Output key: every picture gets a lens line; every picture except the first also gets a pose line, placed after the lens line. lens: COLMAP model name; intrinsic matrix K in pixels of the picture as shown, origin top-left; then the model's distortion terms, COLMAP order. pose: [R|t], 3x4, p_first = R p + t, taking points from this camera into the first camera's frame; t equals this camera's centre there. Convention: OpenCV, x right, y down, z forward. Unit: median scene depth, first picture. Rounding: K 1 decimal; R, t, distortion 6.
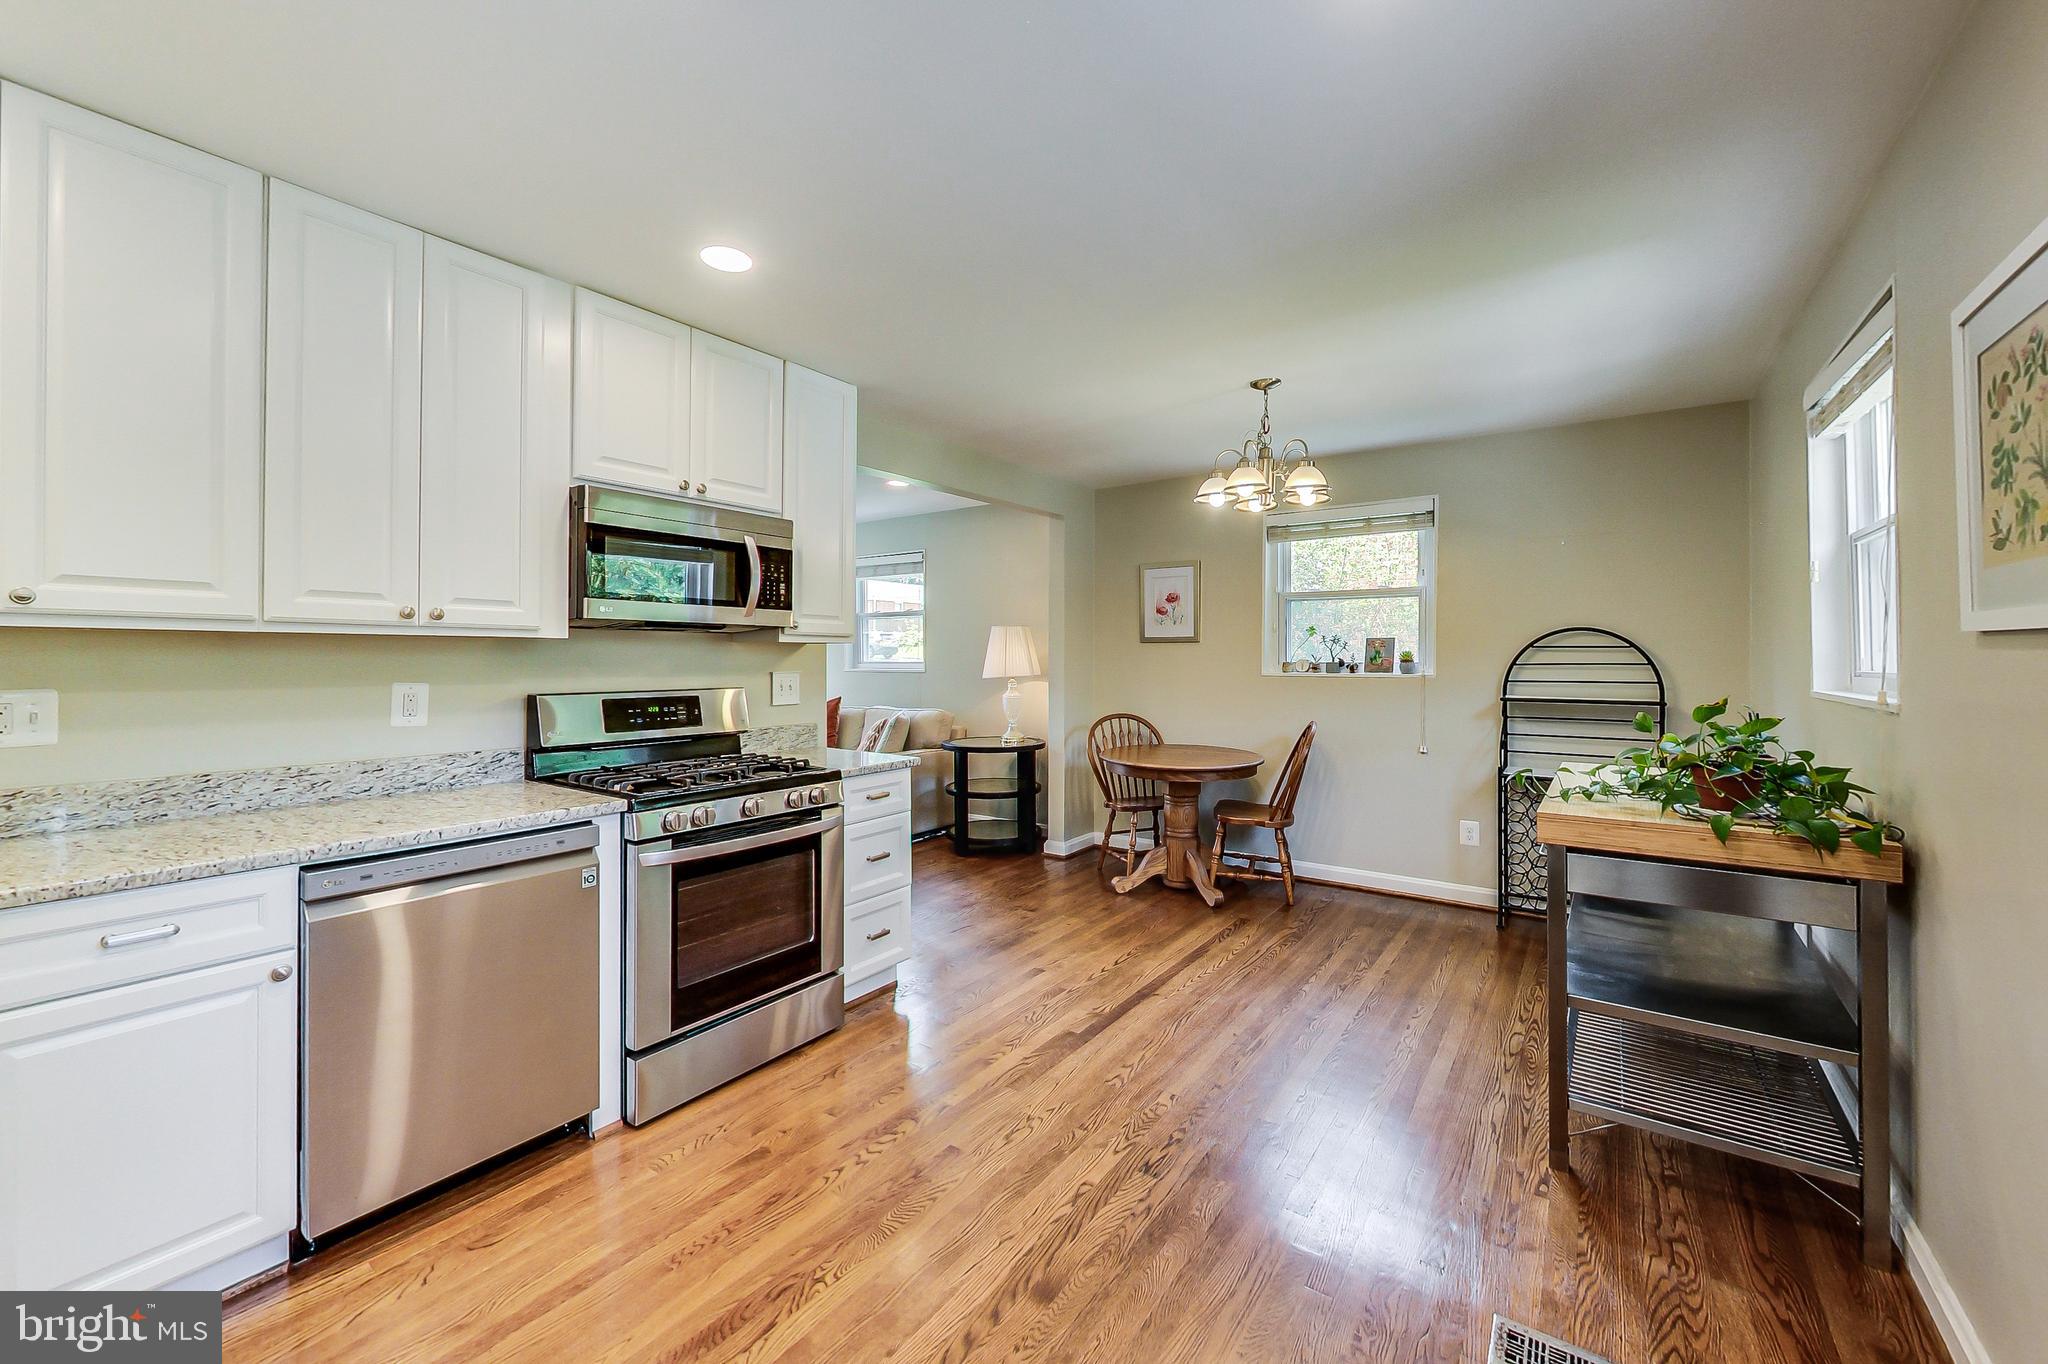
lens RADIAL K [[805.5, 0, 1028.3], [0, 805.5, 660.2], [0, 0, 1]] dist [0.000293, 0.000231]
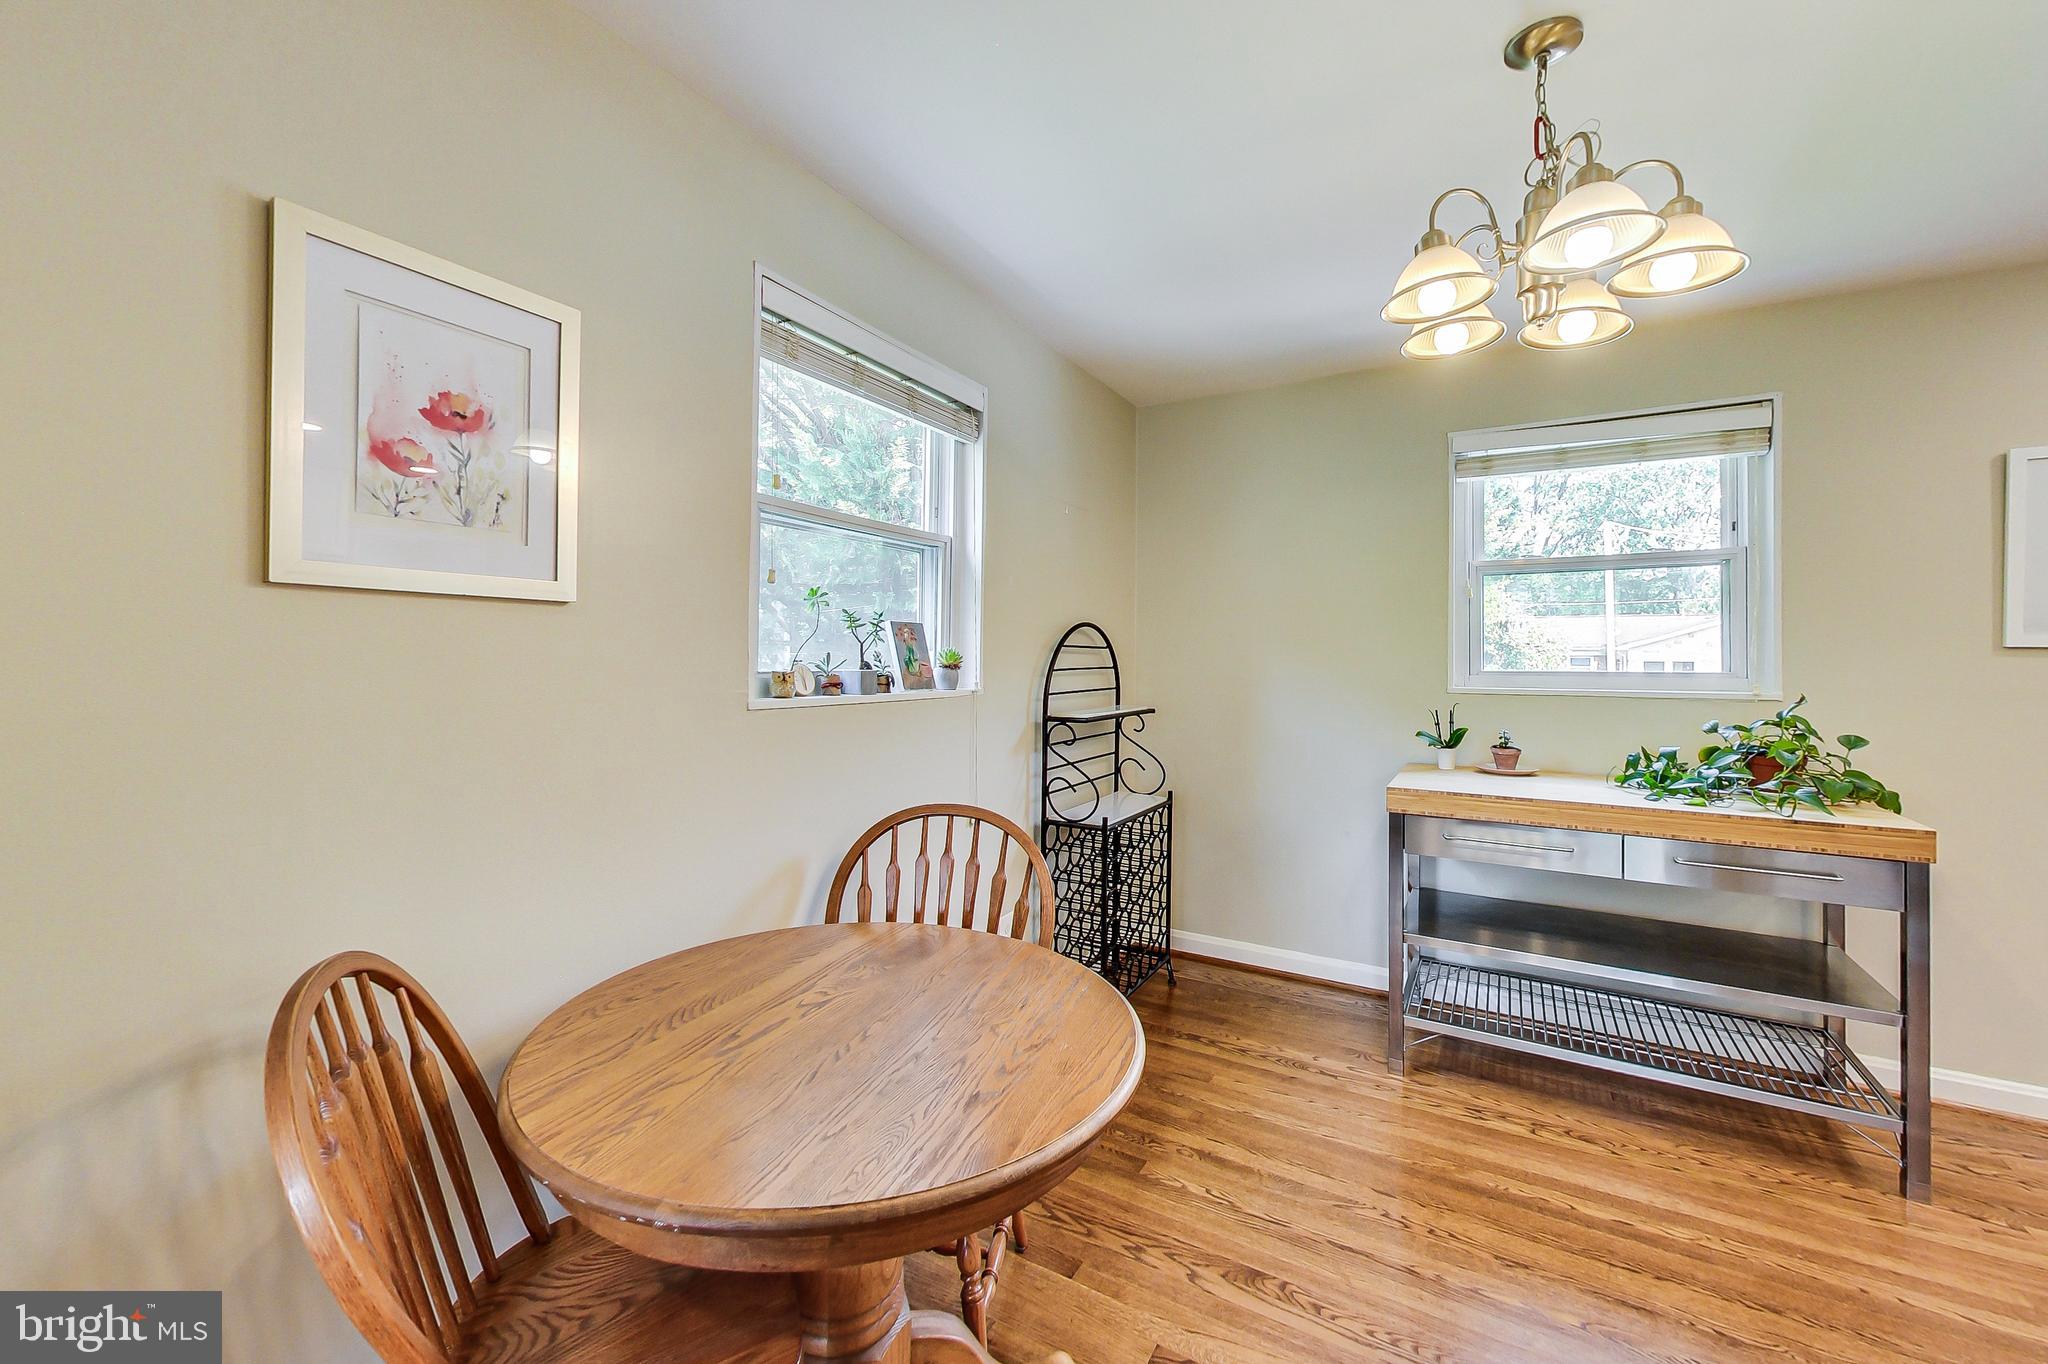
lens RADIAL K [[805.5, 0, 1028.3], [0, 805.5, 660.2], [0, 0, 1]] dist [0.000293, 0.000231]
pose [[-0.089153, 0.000049, 0.996018, -0.087971], [0.000014, 1.000000, -0.000048, -0.003255], [-0.996018, 0.000010, -0.089153, 0.952924]]
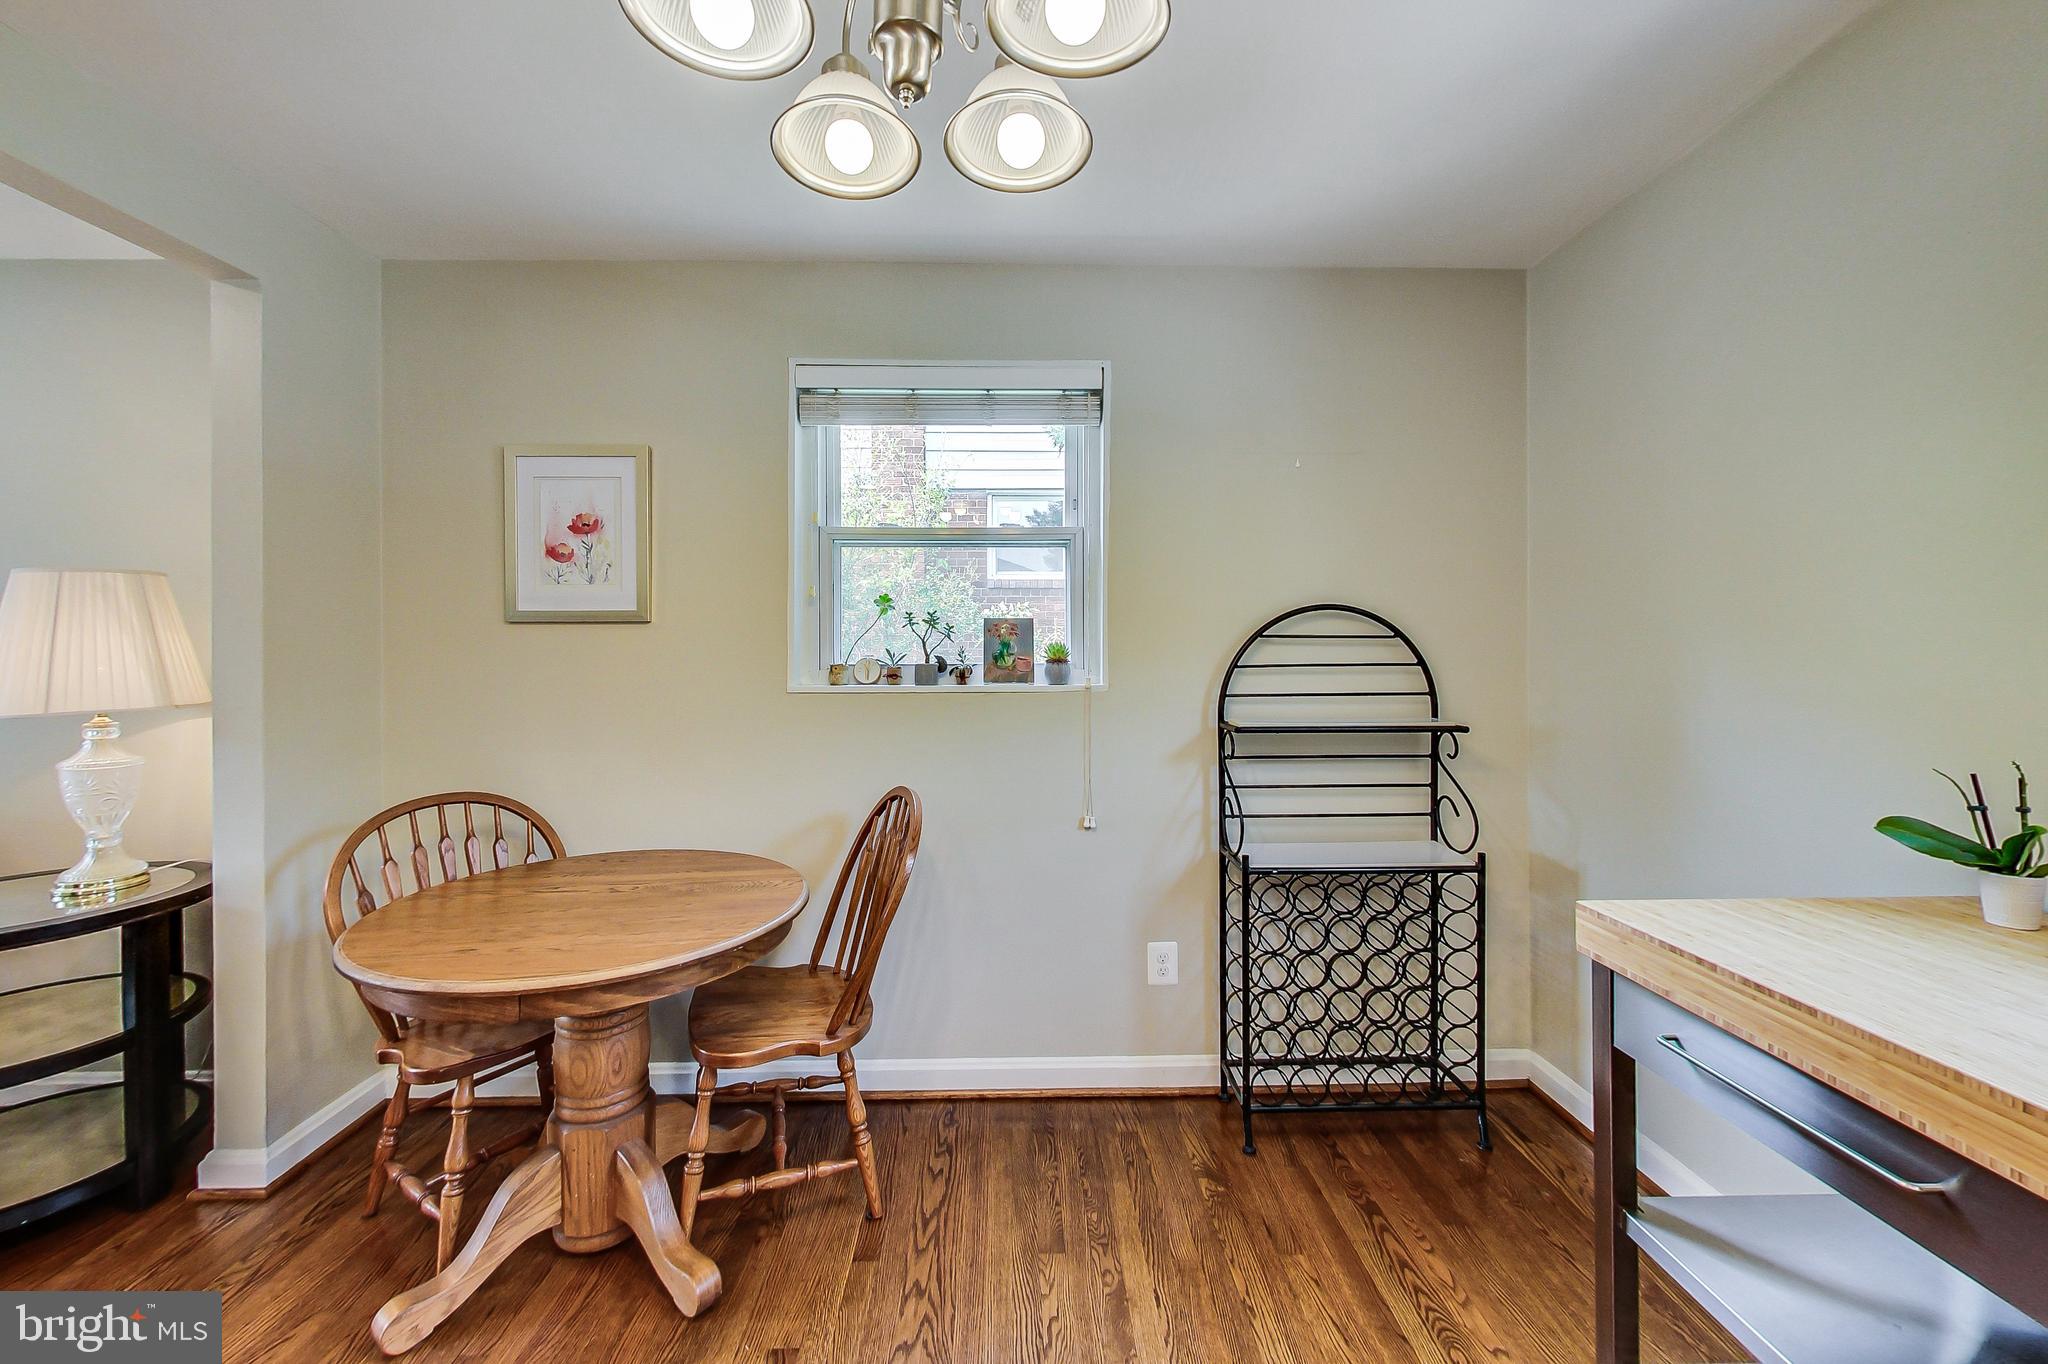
lens RADIAL K [[819.2, 0, 1020.9], [0, 819.2, 647.7], [0, 0, 1]] dist [-0.002048, -0.000245]
pose [[0.801813, -0.002105, 0.597572, 0.112623], [0.005519, 0.999977, -0.003884, -0.005601], [-0.597550, 0.006412, 0.801806, 0.544388]]
